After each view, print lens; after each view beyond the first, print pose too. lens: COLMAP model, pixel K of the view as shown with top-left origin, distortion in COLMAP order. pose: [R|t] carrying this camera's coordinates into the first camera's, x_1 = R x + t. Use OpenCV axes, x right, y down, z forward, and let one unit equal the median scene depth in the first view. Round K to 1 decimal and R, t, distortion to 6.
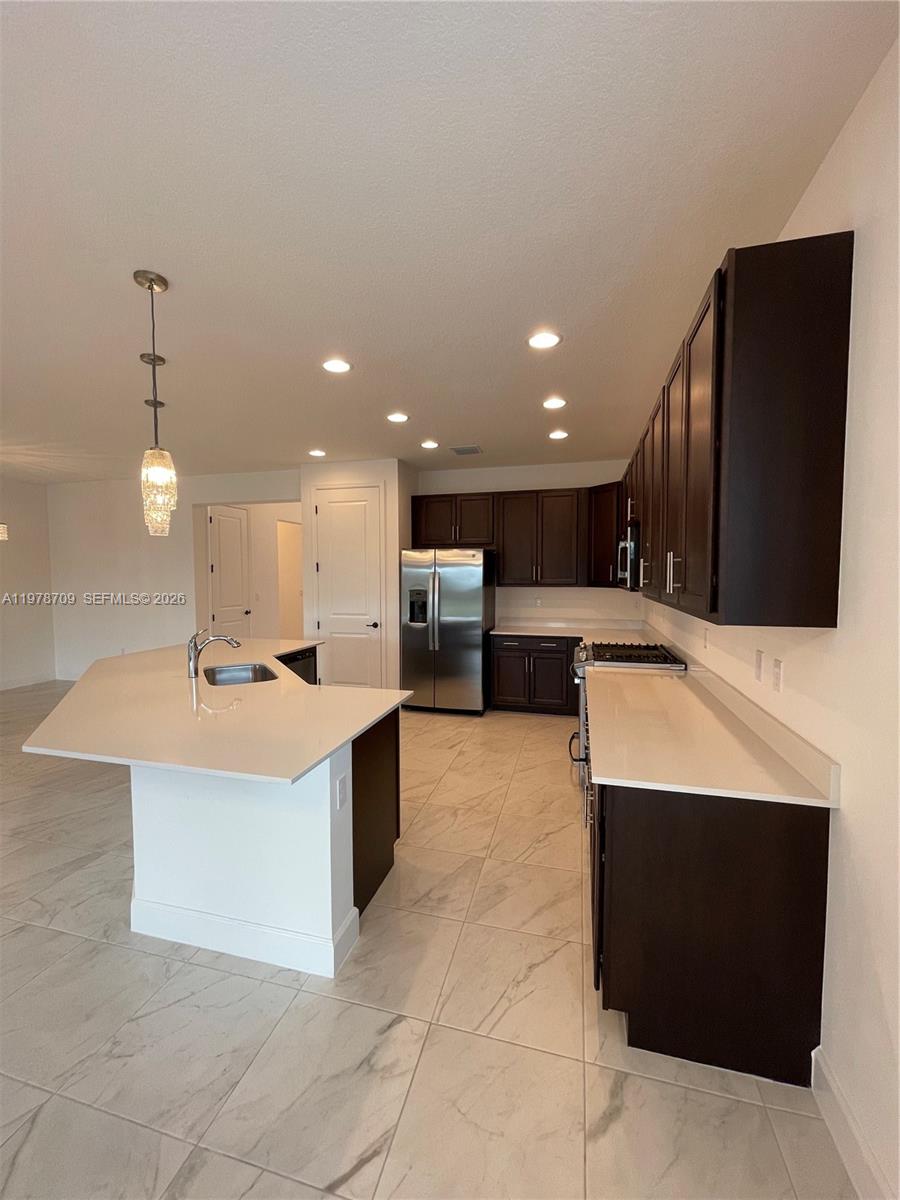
lens RADIAL K [[491.6, 0, 450.0], [0, 491.6, 600.0], [0, 0, 1]] dist [0.002889, 0.000003]
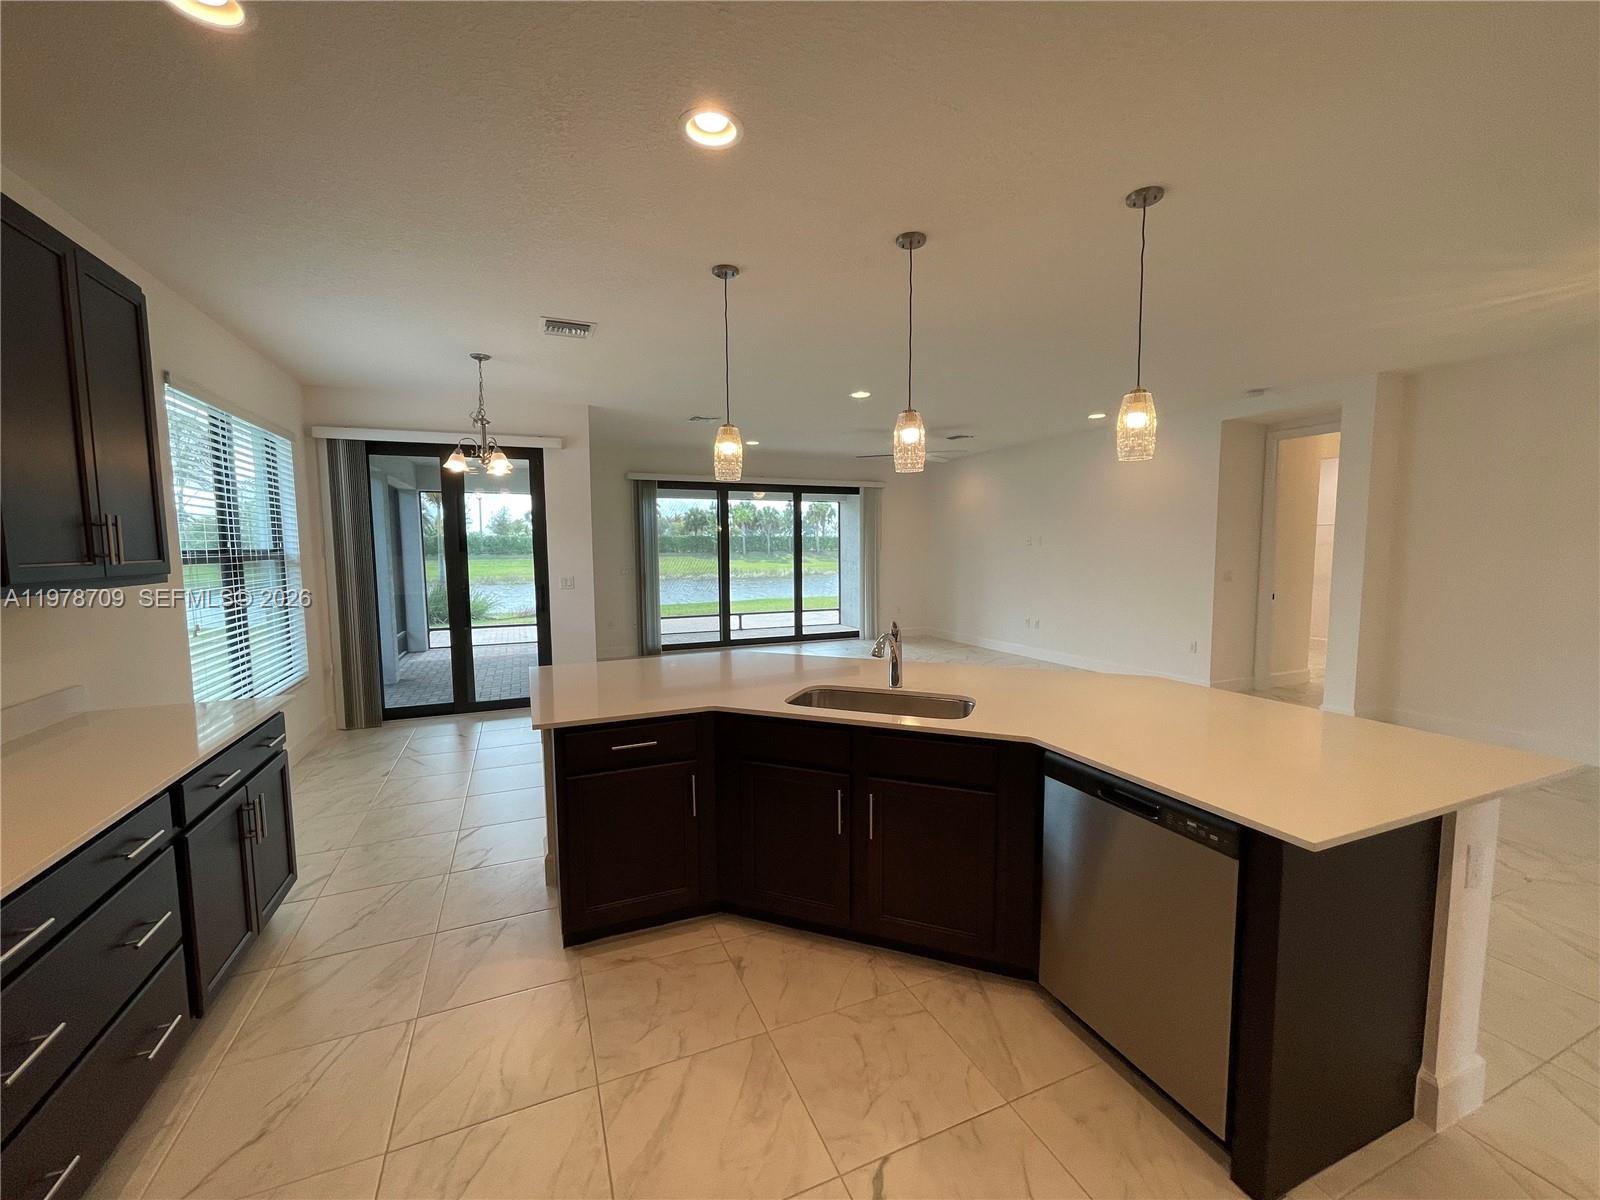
lens RADIAL K [[655.4, 0, 796.3], [0, 655.4, 603.6], [0, 0, 1]] dist [0.002889, 0.000003]
pose [[-0.794669, 0.057129, -0.604349, 0.081000], [-0.027702, 0.991112, 0.130115, -0.044114], [0.606410, 0.120140, -0.786023, 0.935881]]
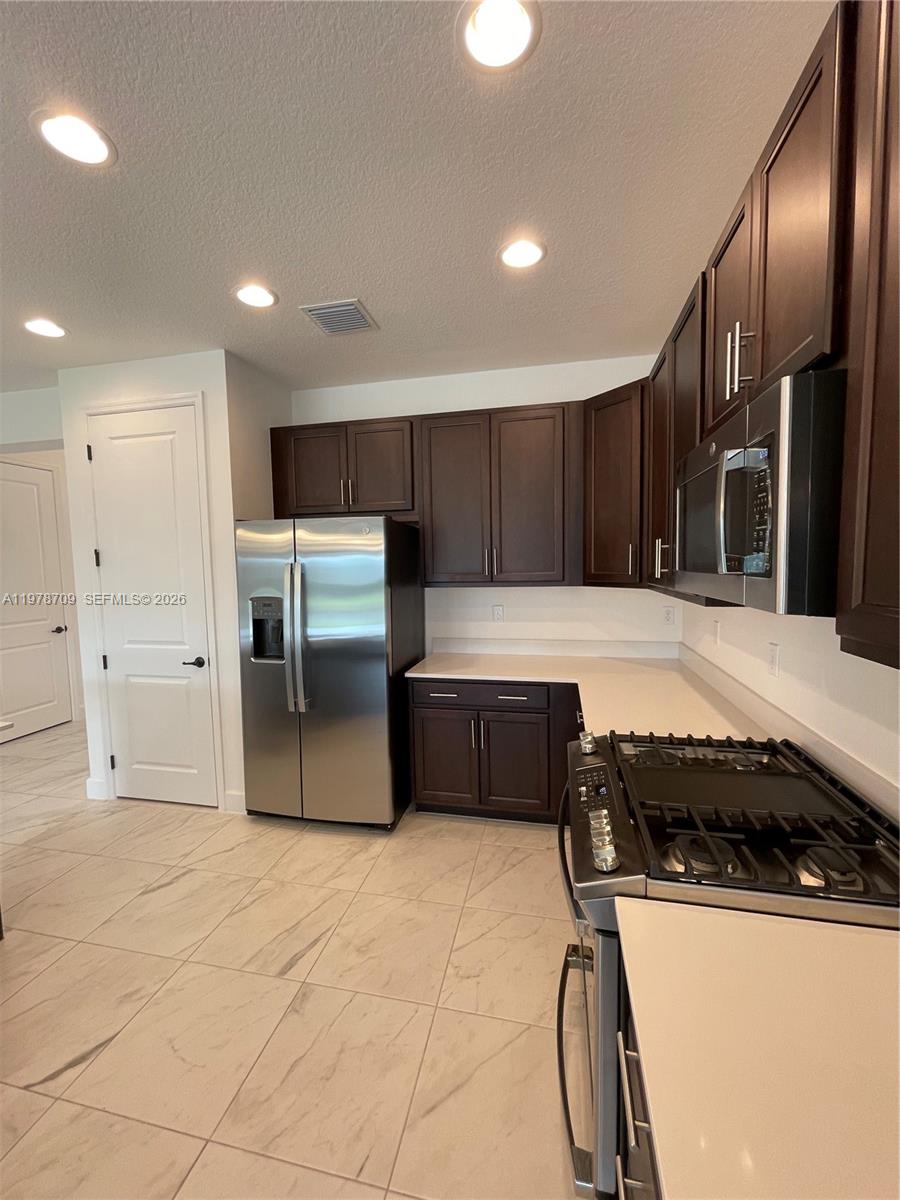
lens RADIAL K [[491.6, 0, 450.0], [0, 491.6, 600.0], [0, 0, 1]] dist [0.002889, 0.000003]
pose [[0.999059, -0.018987, 0.039007, 0.111713], [0.018176, 0.999613, 0.021047, -0.025788], [-0.039391, -0.020318, 0.999017, 0.467121]]
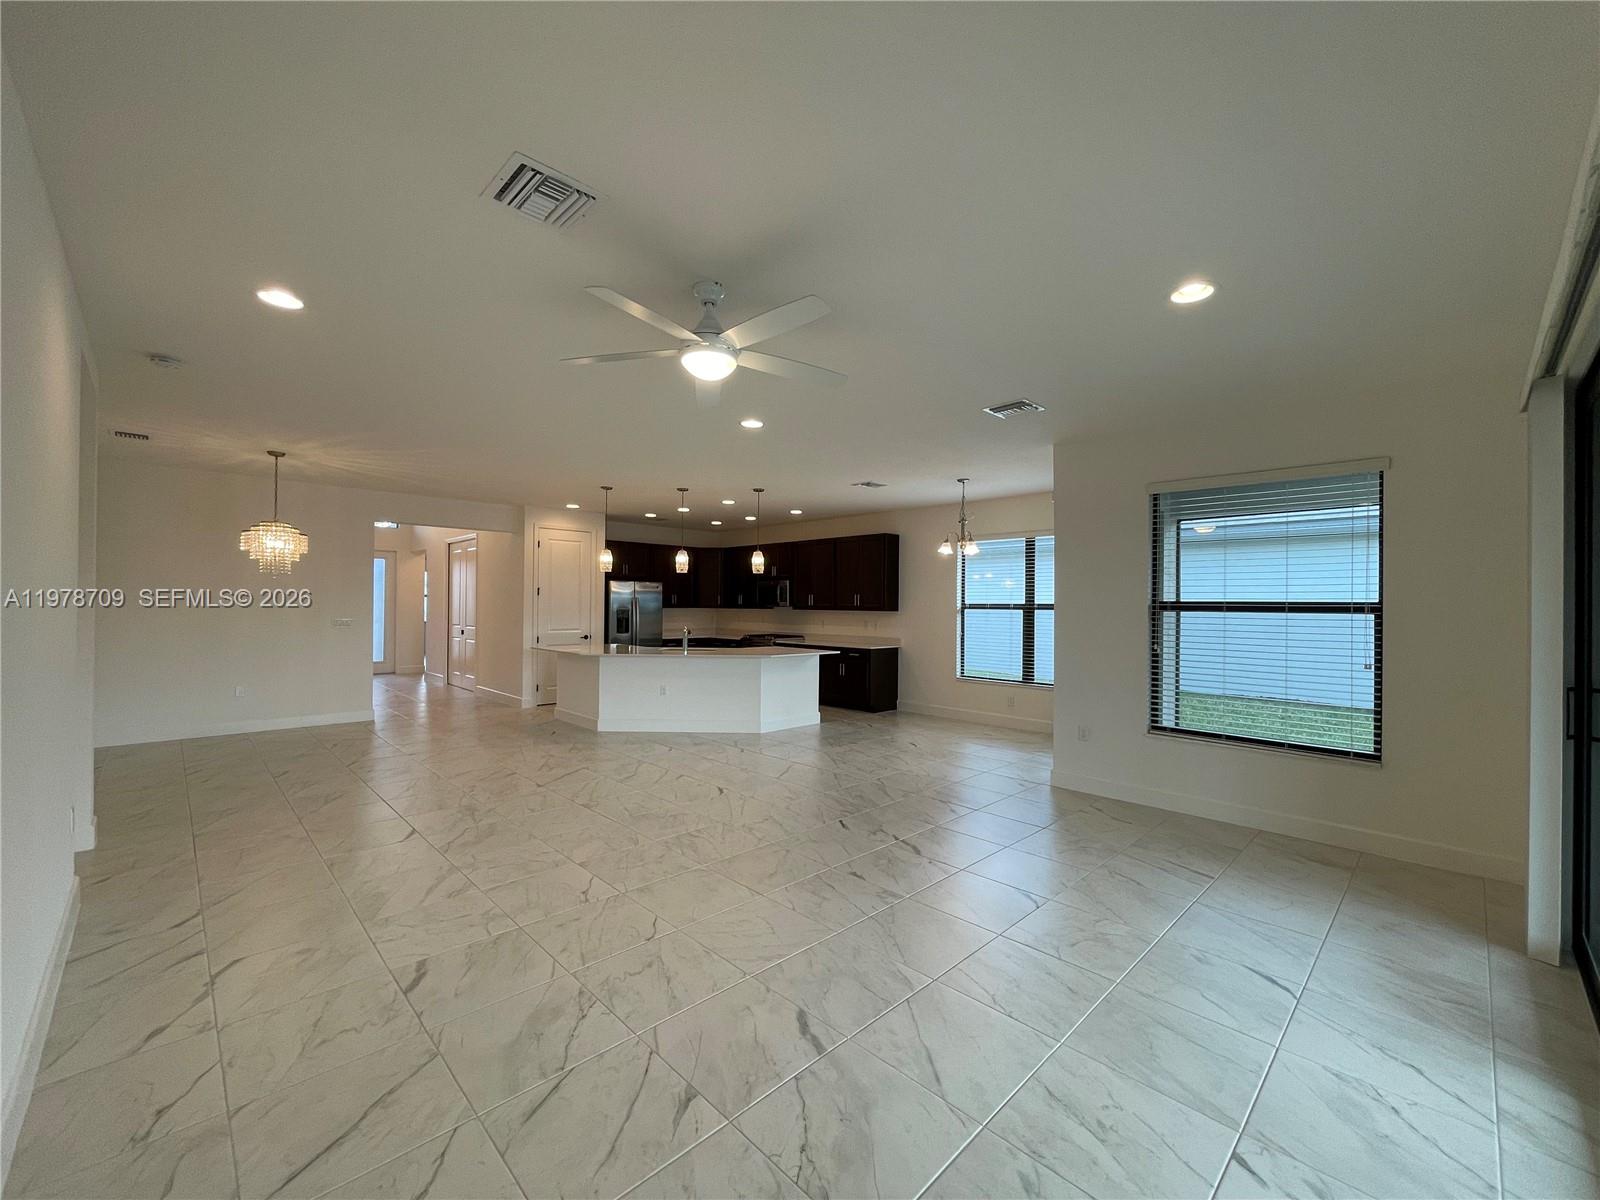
lens RADIAL K [[655.4, 0, 796.3], [0, 655.4, 603.6], [0, 0, 1]] dist [0.002889, 0.000003]
pose [[0.519356, 0.003992, 0.854549, -1.421169], [0.037842, 0.998901, -0.027665, 0.033161], [-0.853720, 0.046706, 0.518634, -0.402558]]
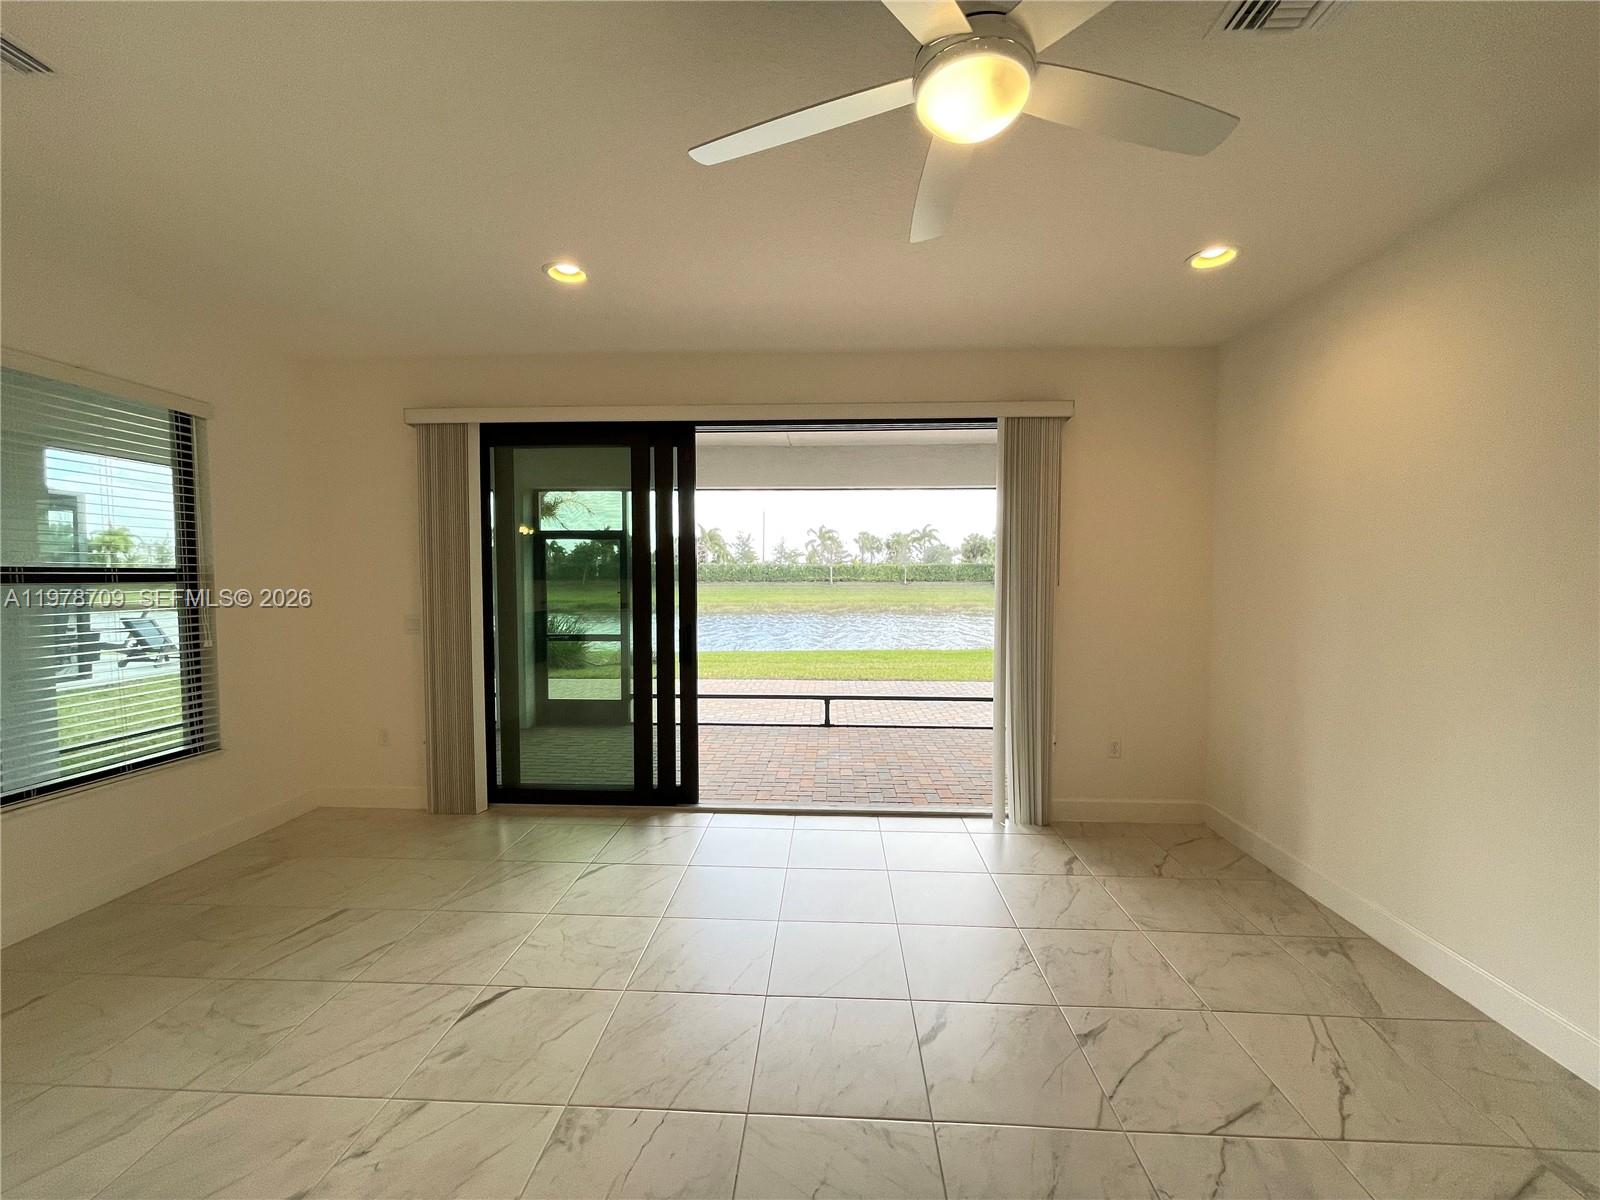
lens RADIAL K [[655.4, 0, 796.3], [0, 655.4, 603.6], [0, 0, 1]] dist [0.002889, 0.000003]
pose [[-0.979945, 0.006887, -0.199150, -0.887840], [-0.012525, 0.995298, 0.096048, -0.002029], [0.198876, 0.096616, -0.975251, 0.180775]]
